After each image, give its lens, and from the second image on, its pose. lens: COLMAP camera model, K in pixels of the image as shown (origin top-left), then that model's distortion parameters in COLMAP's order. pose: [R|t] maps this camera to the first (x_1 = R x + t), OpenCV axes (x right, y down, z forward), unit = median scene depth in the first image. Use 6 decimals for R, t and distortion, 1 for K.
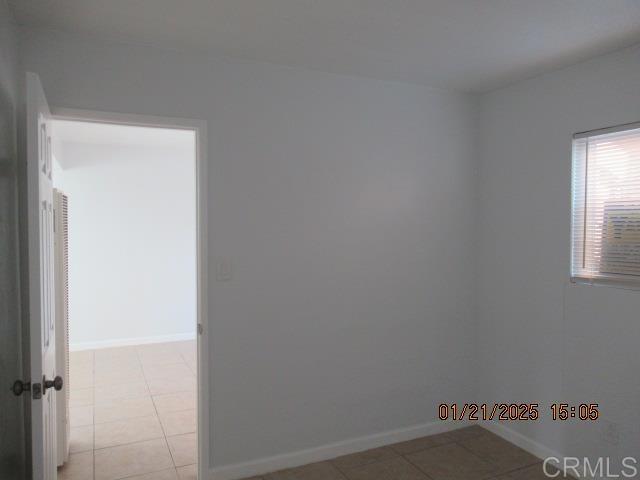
lens RADIAL K [[468.4, 0, 320.0], [0, 468.4, 240.0], [0, 0, 1]] dist [0.004753, 0.003866]
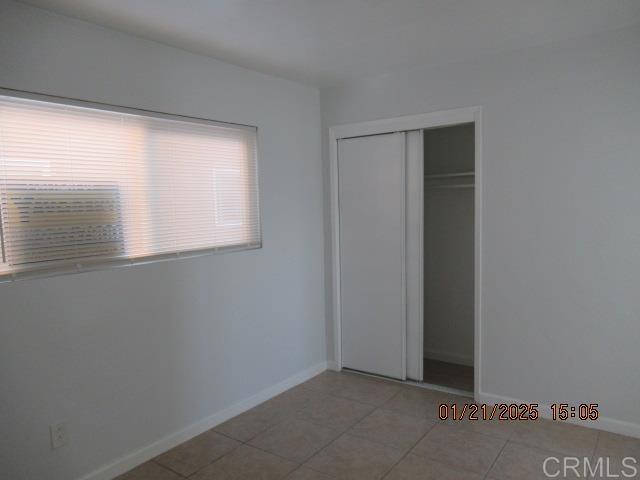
lens RADIAL K [[468.4, 0, 320.0], [0, 468.4, 240.0], [0, 0, 1]] dist [0.004753, 0.003866]
pose [[-0.473089, -0.062404, 0.878802, -0.400190], [0.052076, 0.993763, 0.098602, -0.029056], [-0.879474, 0.092412, -0.466888, 0.949529]]
